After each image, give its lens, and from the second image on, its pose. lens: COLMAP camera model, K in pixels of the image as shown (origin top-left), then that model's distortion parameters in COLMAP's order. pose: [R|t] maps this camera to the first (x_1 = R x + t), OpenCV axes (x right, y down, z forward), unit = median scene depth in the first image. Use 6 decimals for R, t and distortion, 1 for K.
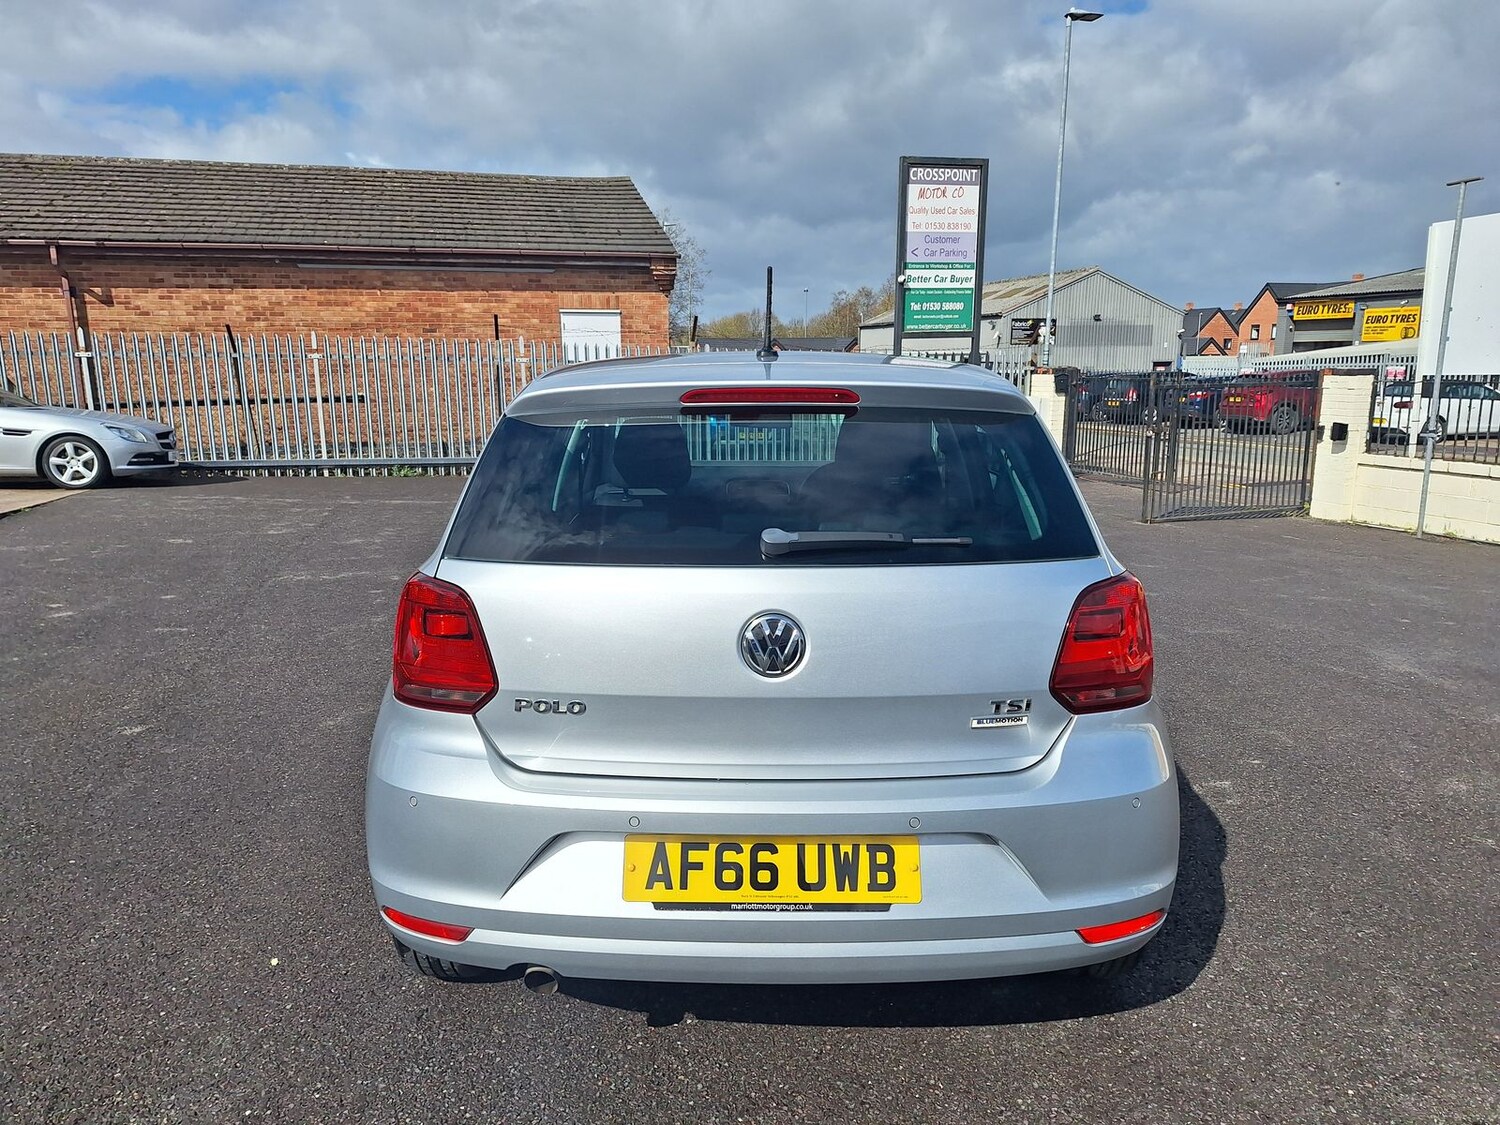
lens RADIAL K [[1039.5, 0, 743.6], [0, 1039.5, 571.7], [0, 0, 1]] dist [0.085340, -0.102427]
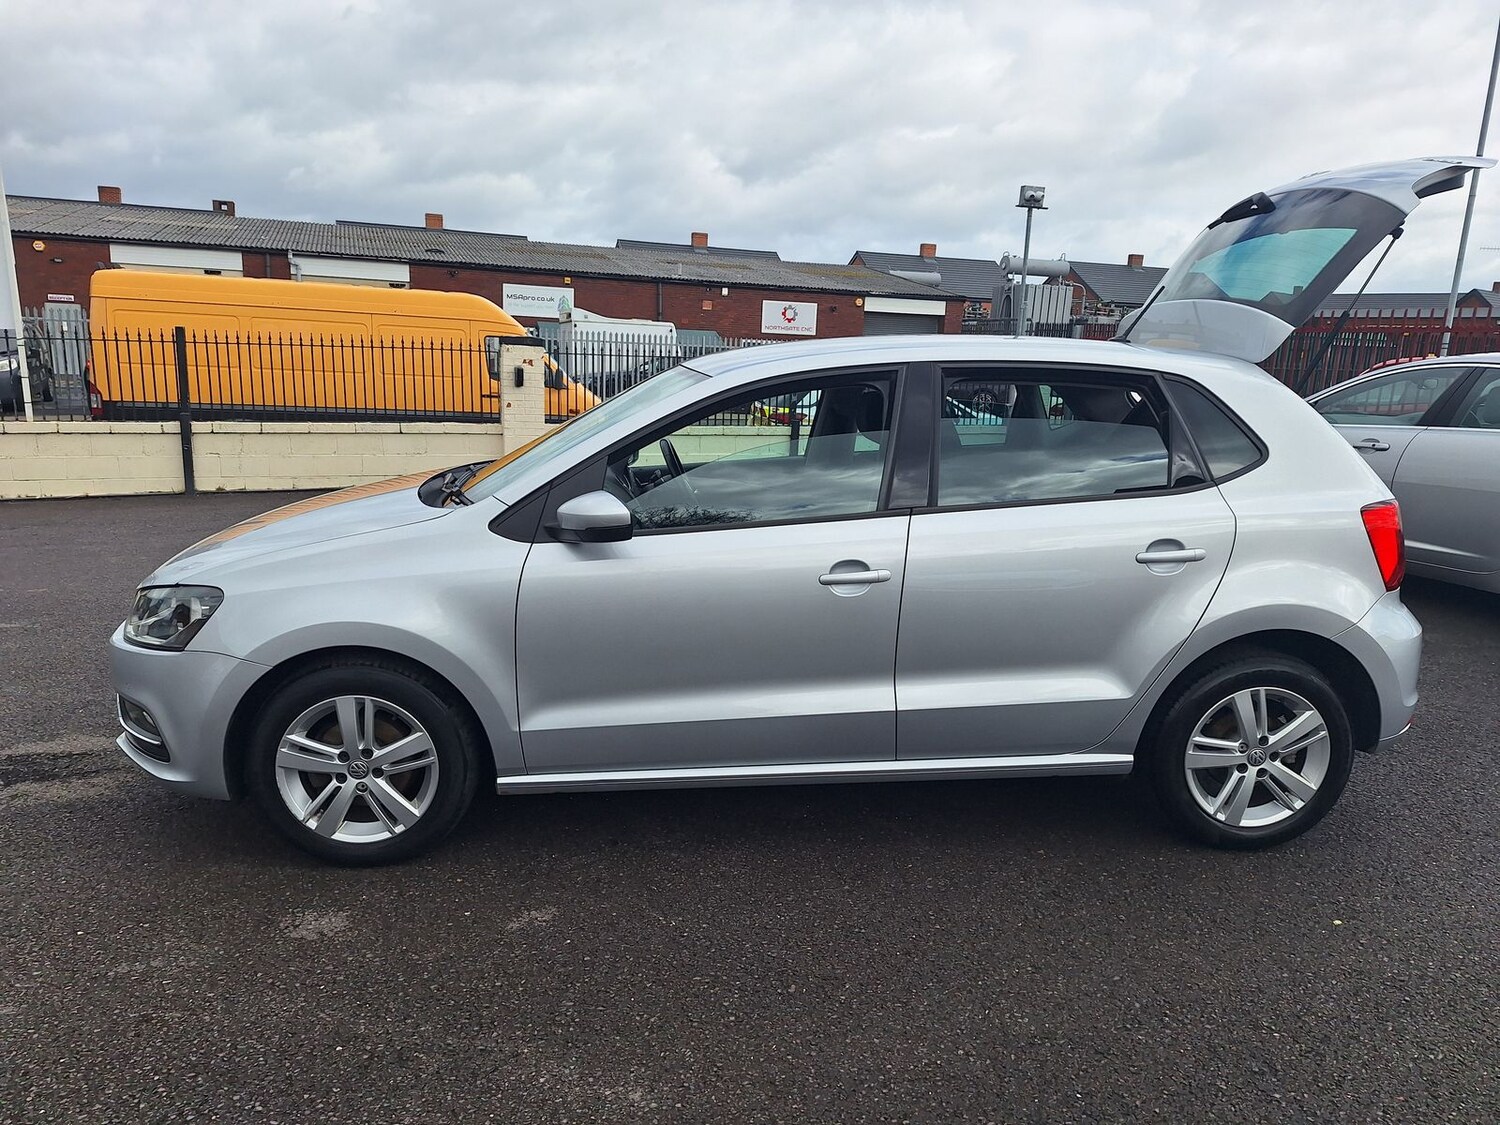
lens RADIAL K [[1025.3, 0, 745.0], [0, 1025.3, 590.5], [0, 0, 1]] dist [0.080305, -0.090361]
pose [[-0.077718, -0.226839, 0.970826, -0.208831], [0.157383, 0.958771, 0.236621, -0.045115], [-0.984475, 0.171181, -0.038813, 0.243657]]
